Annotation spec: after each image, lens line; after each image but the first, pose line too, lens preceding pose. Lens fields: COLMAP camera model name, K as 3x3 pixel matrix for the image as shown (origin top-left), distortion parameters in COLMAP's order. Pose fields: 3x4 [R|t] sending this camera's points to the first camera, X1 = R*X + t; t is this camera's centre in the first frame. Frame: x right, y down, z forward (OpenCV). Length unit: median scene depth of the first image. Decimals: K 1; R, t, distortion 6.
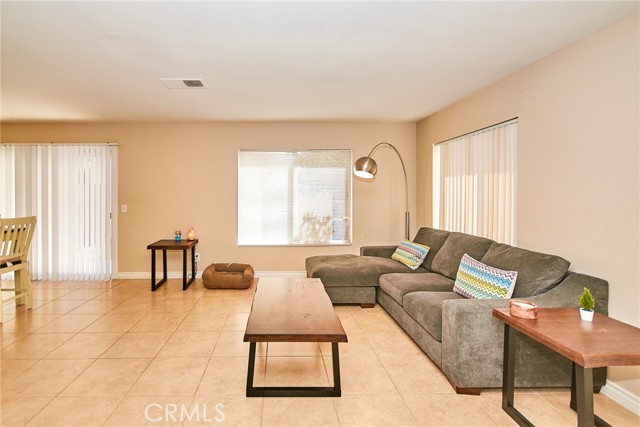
lens RADIAL K [[291.2, 0, 289.5], [0, 291.2, 195.8], [0, 0, 1]] dist [0.014114, -0.002804]
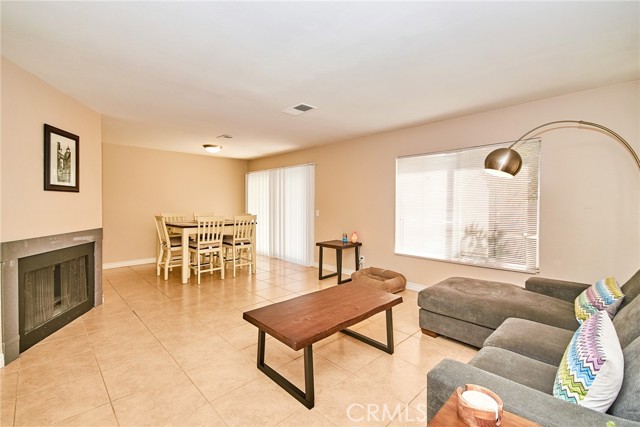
lens RADIAL K [[291.2, 0, 339.0], [0, 291.2, 204.4], [0, 0, 1]] dist [0.014114, -0.002804]
pose [[0.696372, 0.006212, -0.717654, 0.425748], [-0.009254, 0.999957, -0.000323, 0.005710], [0.717622, 0.006866, 0.696399, 0.179091]]
